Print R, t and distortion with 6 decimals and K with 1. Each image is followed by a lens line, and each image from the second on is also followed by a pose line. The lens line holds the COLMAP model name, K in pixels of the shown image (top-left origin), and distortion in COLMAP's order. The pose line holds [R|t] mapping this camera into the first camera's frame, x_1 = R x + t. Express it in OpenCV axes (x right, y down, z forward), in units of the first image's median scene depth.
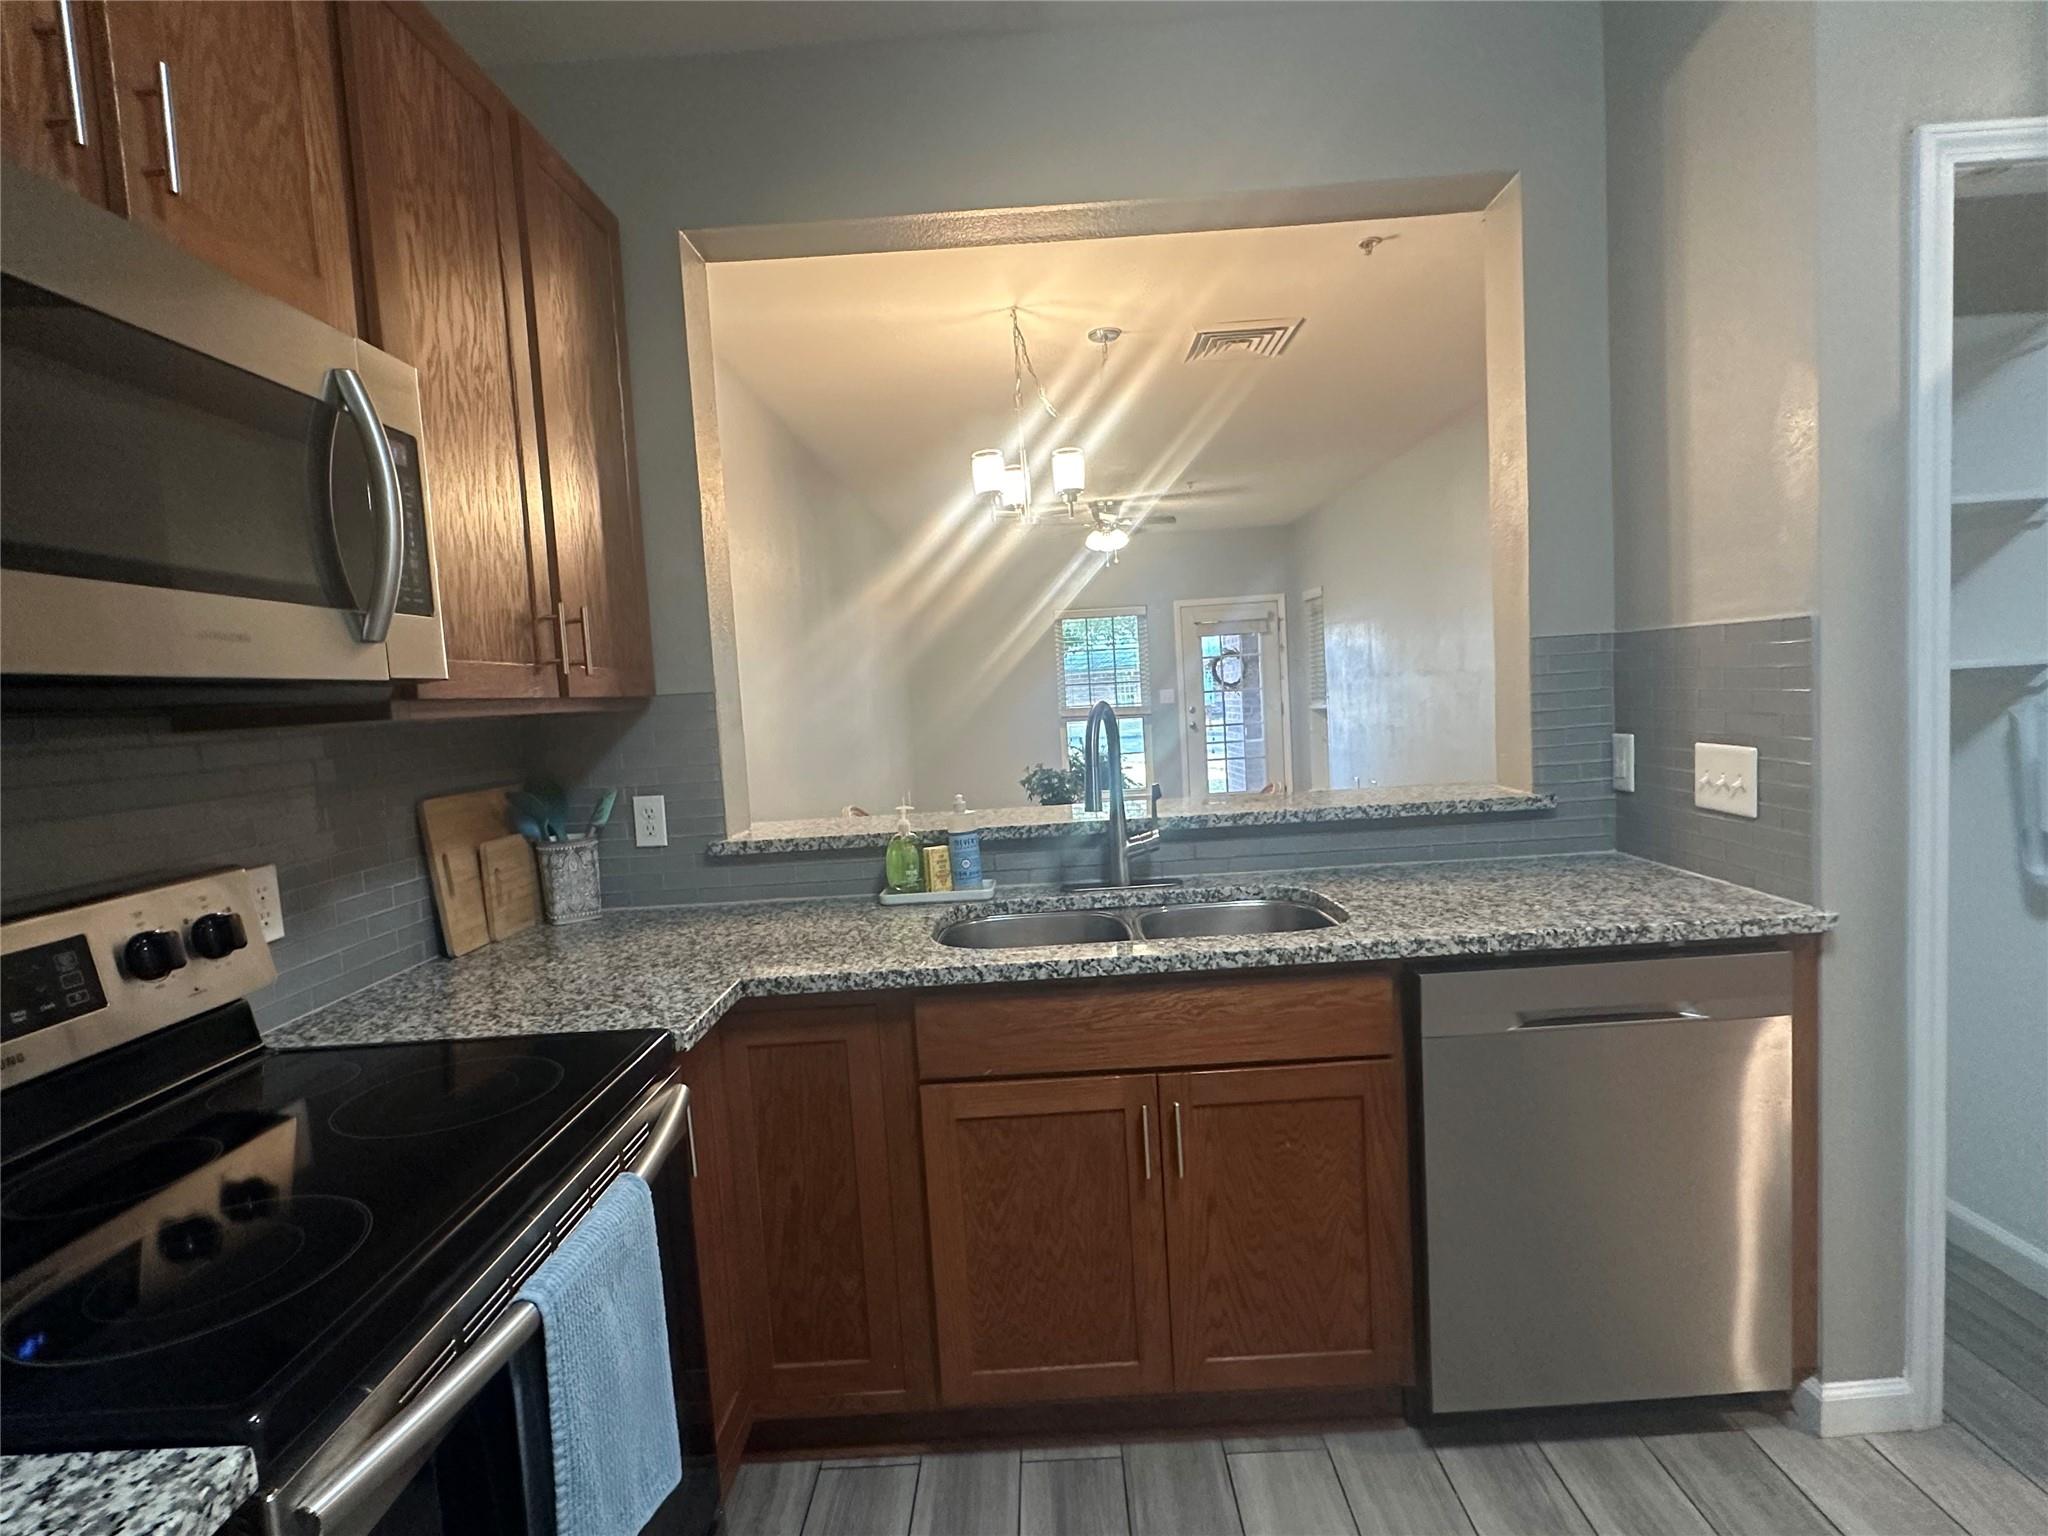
lens RADIAL K [[1023.8, 0, 1028.4], [0, 1023.8, 771.1], [0, 0, 1]] dist [-0.006577, -0.000201]
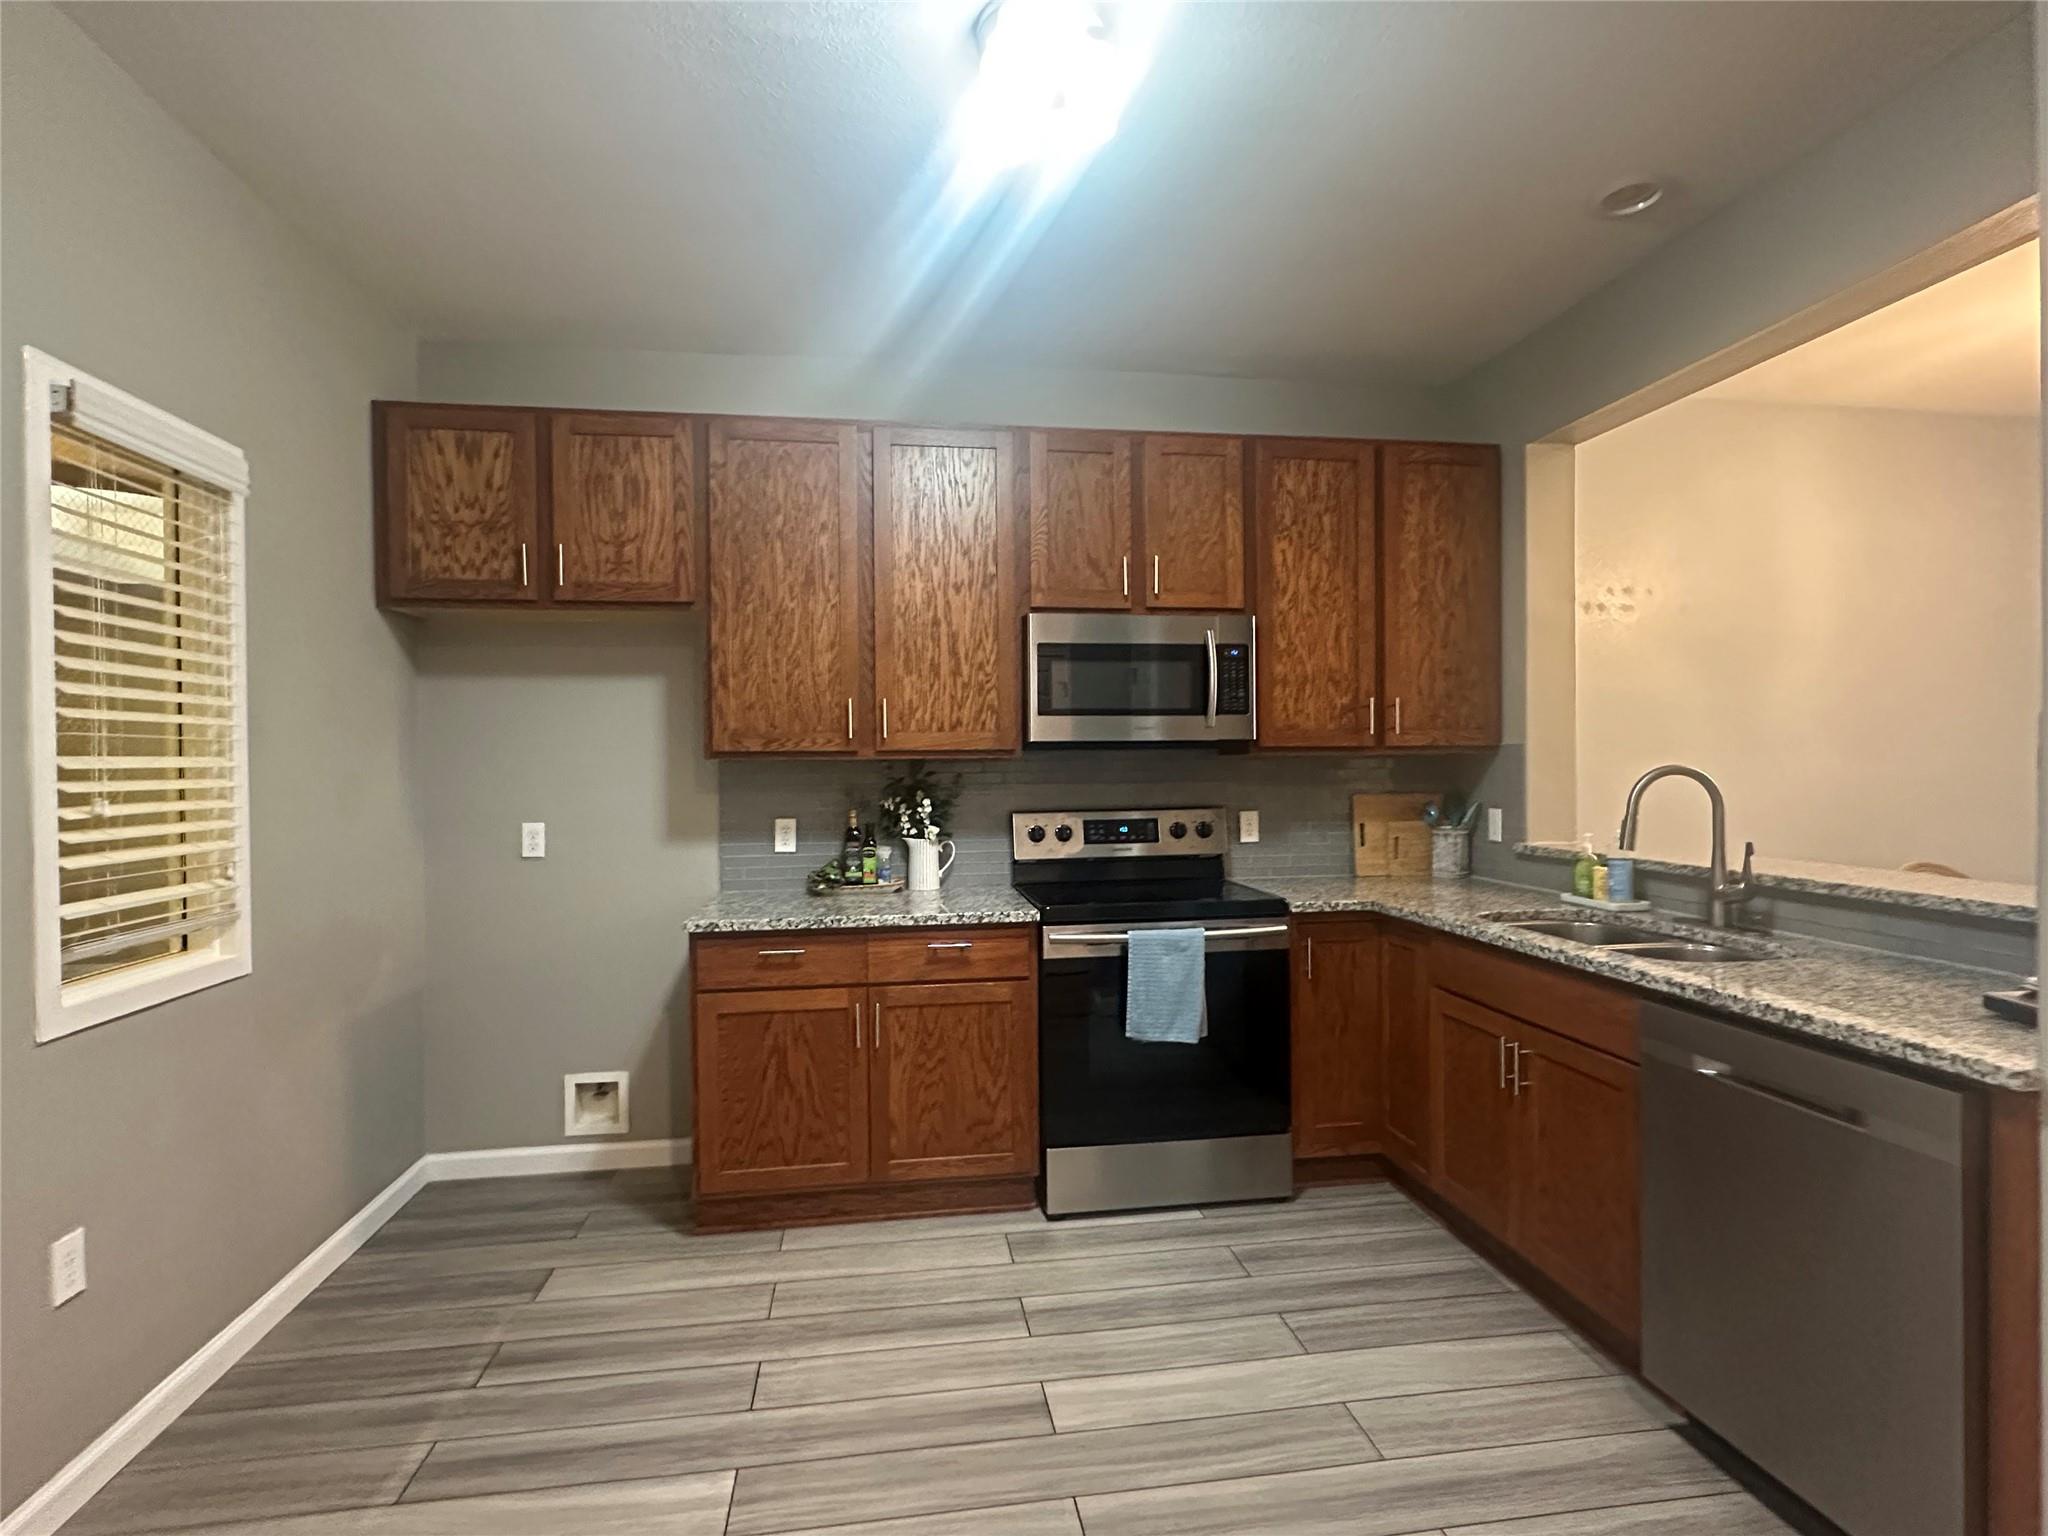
lens RADIAL K [[1023.8, 0, 1027.9], [0, 1023.8, 770.4], [0, 0, 1]] dist [-0.006577, -0.000201]
pose [[0.162235, 0.064370, -0.984650, 1.399270], [-0.077177, 0.995641, 0.052372, -0.080917], [0.983729, 0.067496, 0.166496, 0.046775]]
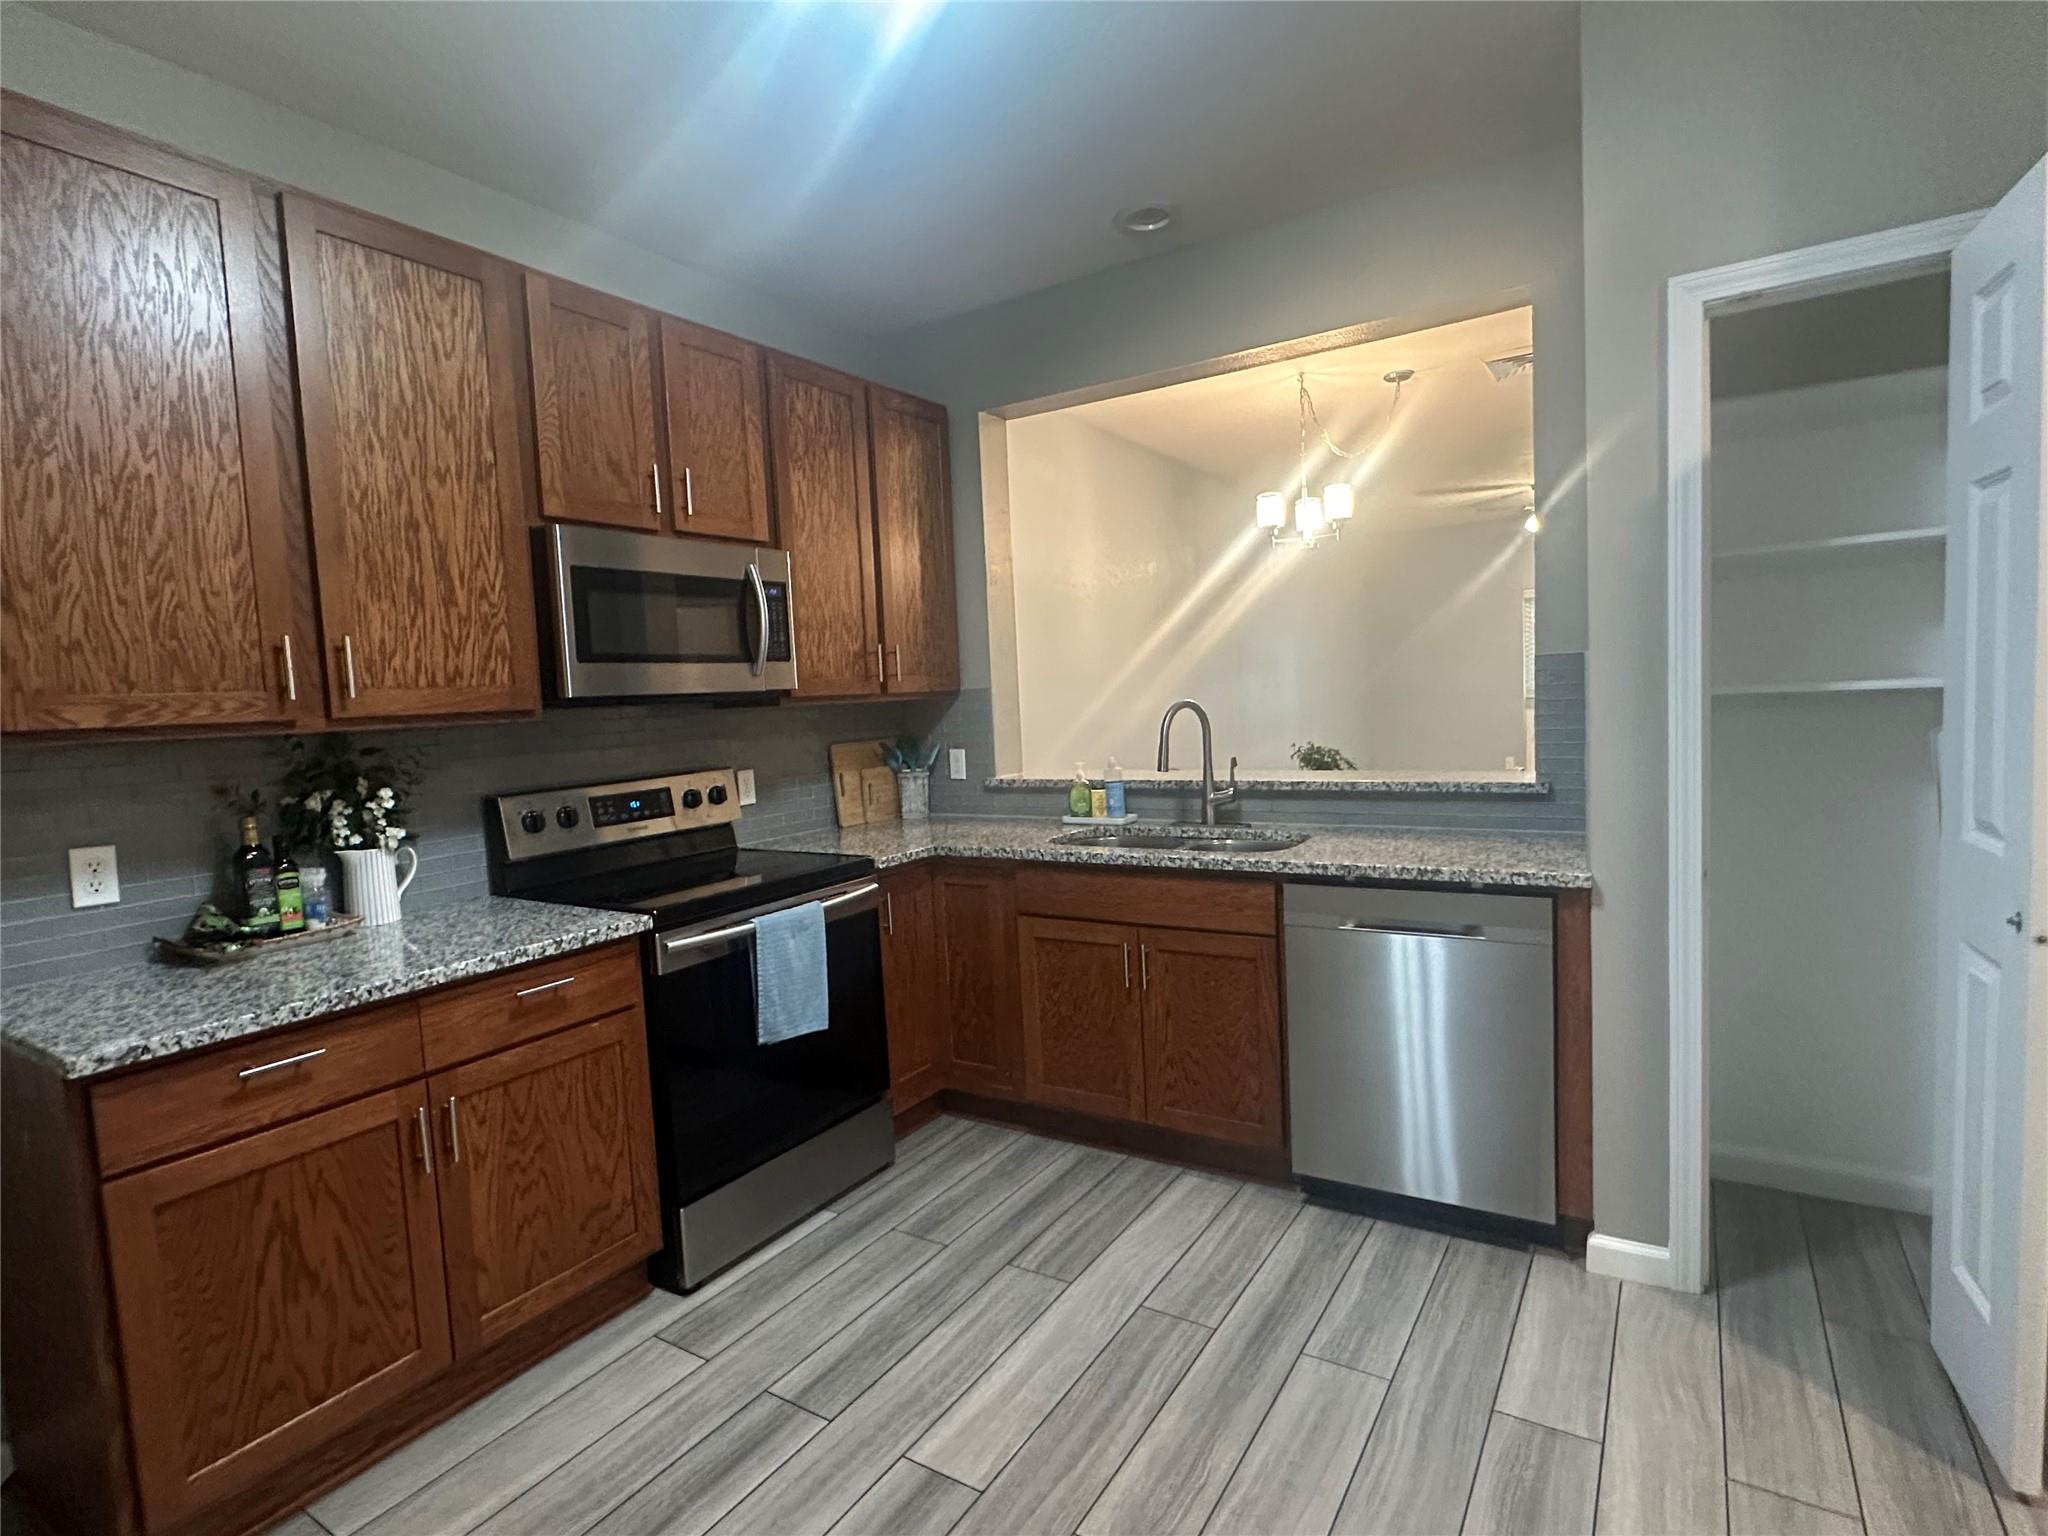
lens RADIAL K [[1023.8, 0, 1029.0], [0, 1023.8, 770.3], [0, 0, 1]] dist [-0.006577, -0.000201]
pose [[0.850892, 0.058115, -0.522116, 0.821293], [-0.042854, 0.998229, 0.041270, -0.020950], [0.523590, -0.012742, 0.851875, -0.506402]]
